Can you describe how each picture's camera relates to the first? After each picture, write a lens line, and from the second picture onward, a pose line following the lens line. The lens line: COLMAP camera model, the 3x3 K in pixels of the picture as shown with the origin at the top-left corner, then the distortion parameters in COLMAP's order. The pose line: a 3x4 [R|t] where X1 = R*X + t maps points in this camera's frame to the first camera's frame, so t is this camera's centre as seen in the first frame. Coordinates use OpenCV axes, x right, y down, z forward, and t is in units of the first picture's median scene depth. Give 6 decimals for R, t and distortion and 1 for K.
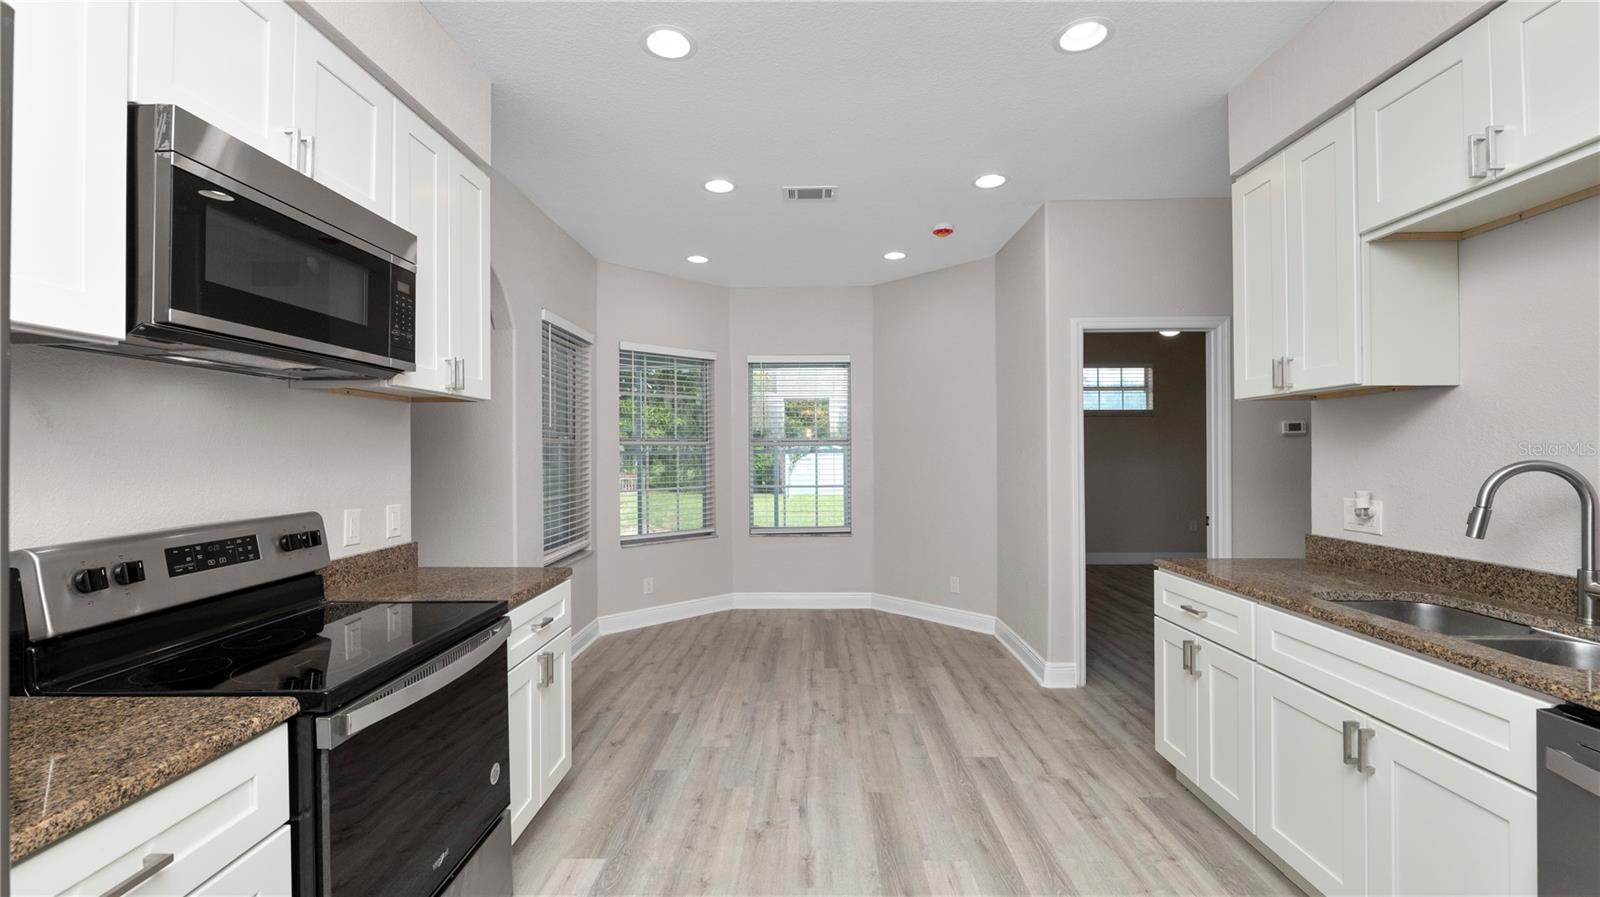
lens RADIAL K [[655.8, 0, 793.8], [0, 655.8, 446.2], [0, 0, 1]] dist [-0.007530, -0.000413]
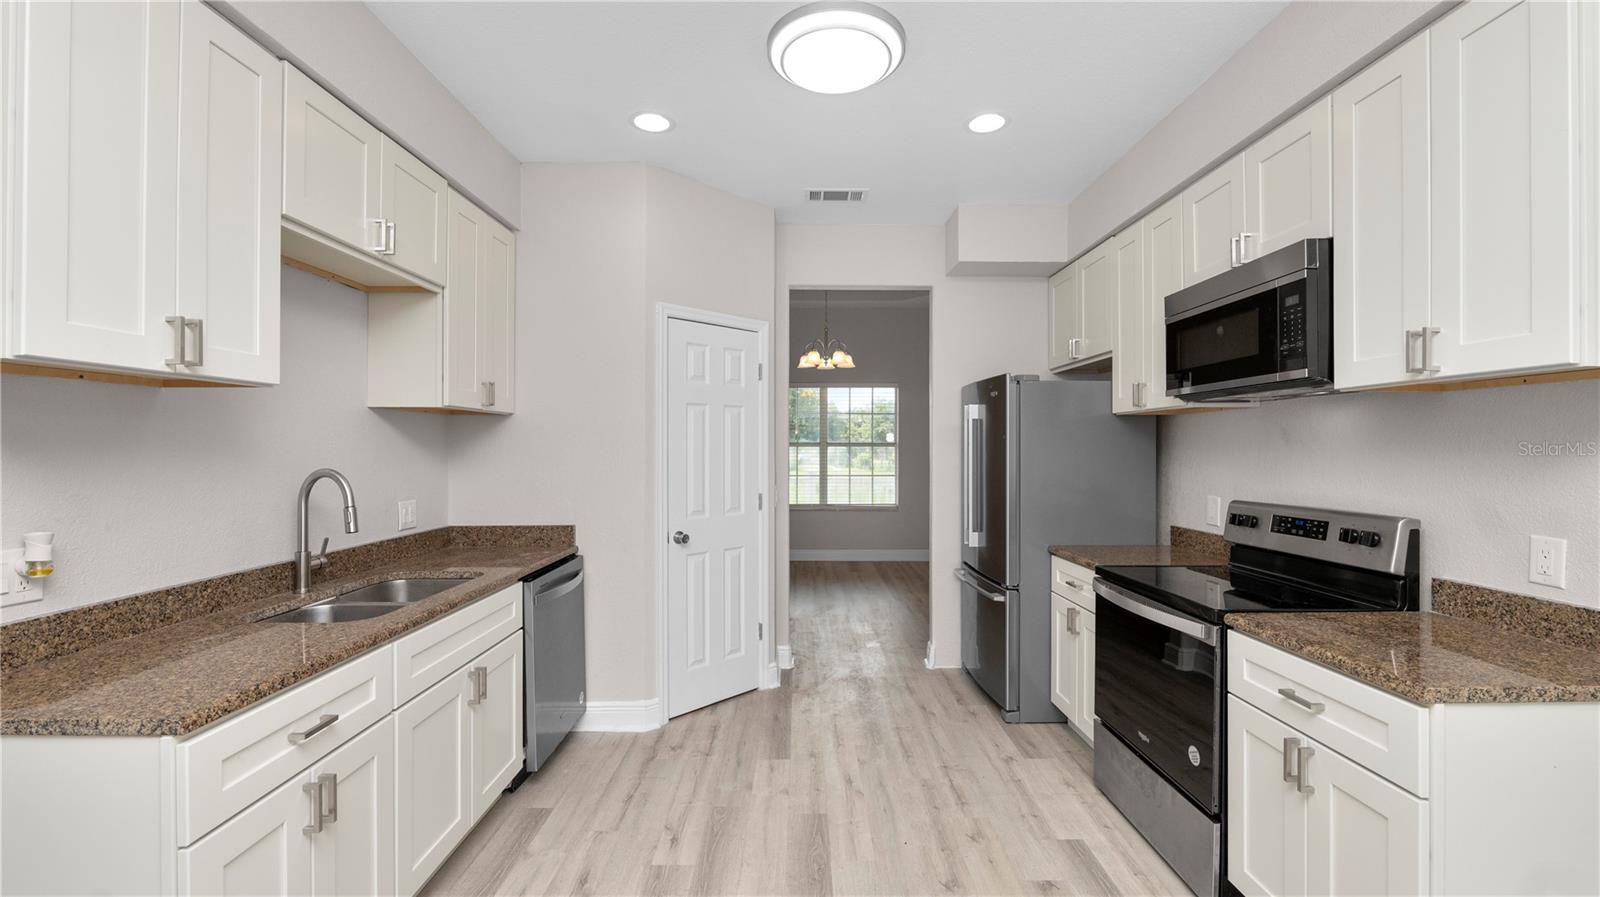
lens RADIAL K [[655.8, 0, 799.5], [0, 655.8, 446.2], [0, 0, 1]] dist [-0.007530, -0.000413]
pose [[-0.999722, 0.005295, -0.022980, 0.218548], [0.005615, 0.999887, -0.013909, -0.000252], [0.022904, -0.014034, -0.999639, 2.070104]]
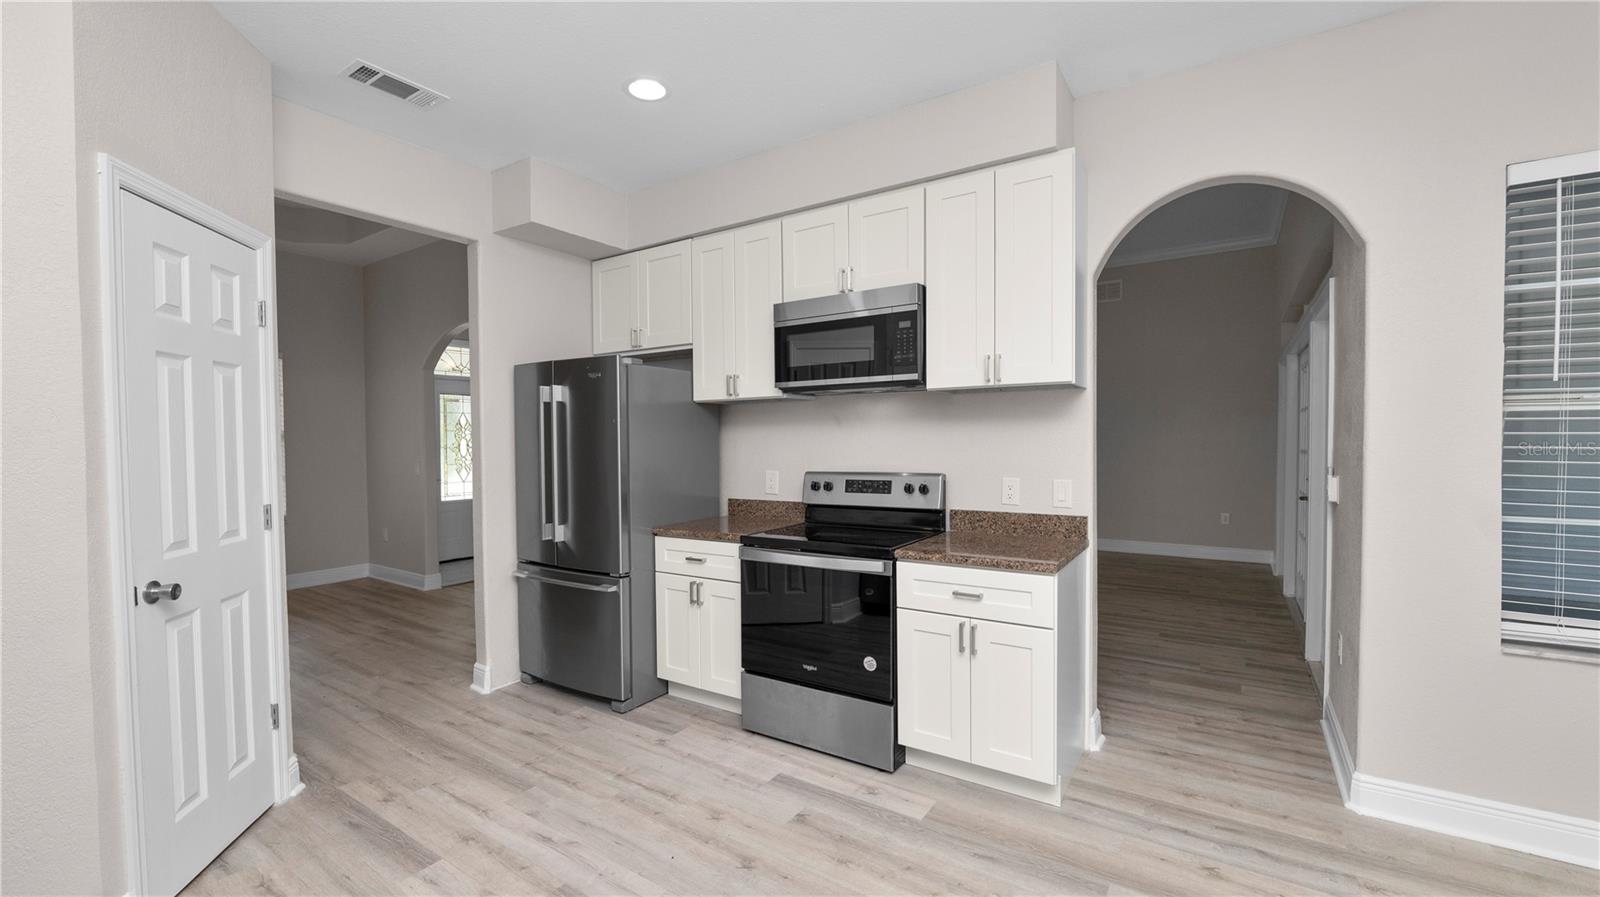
lens RADIAL K [[655.8, 0, 797.6], [0, 655.8, 455.1], [0, 0, 1]] dist [-0.007530, -0.000413]
pose [[-0.536885, 0.032588, -0.843026, 0.808843], [0.021814, 0.999456, 0.024742, 0.010670], [0.843374, -0.005106, -0.537303, 1.629766]]
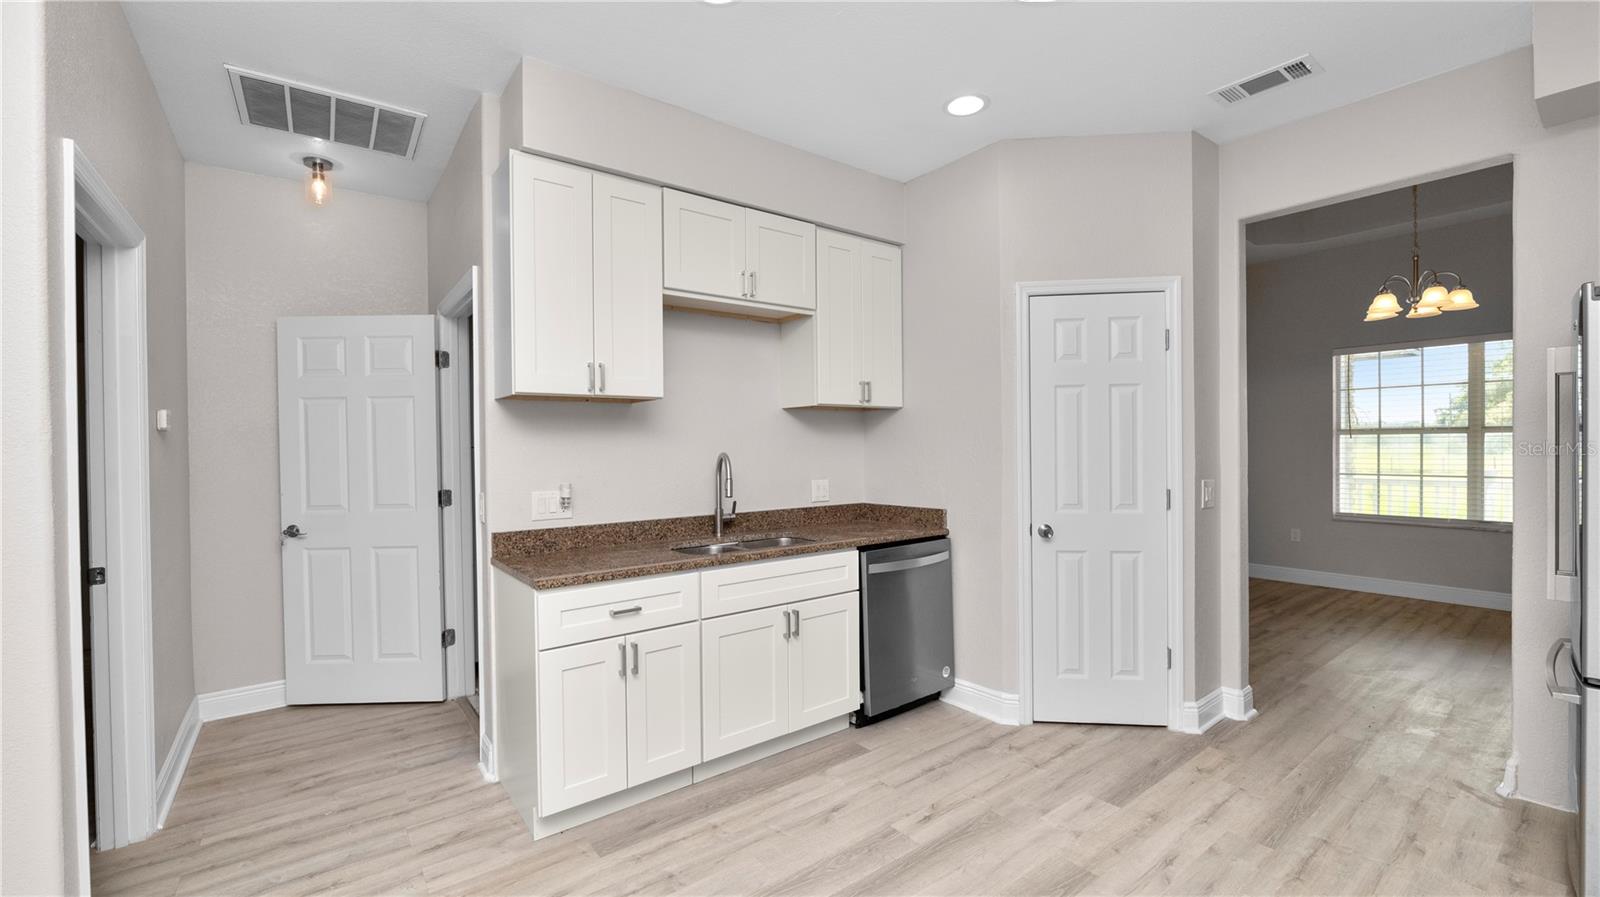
lens RADIAL K [[655.8, 0, 794.7], [0, 655.8, 453.0], [0, 0, 1]] dist [-0.007530, -0.000413]
pose [[-0.625616, 0.003445, 0.780123, -0.394234], [0.004555, 0.999989, -0.000762, 0.022259], [-0.780118, 0.003077, -0.625625, 1.804986]]
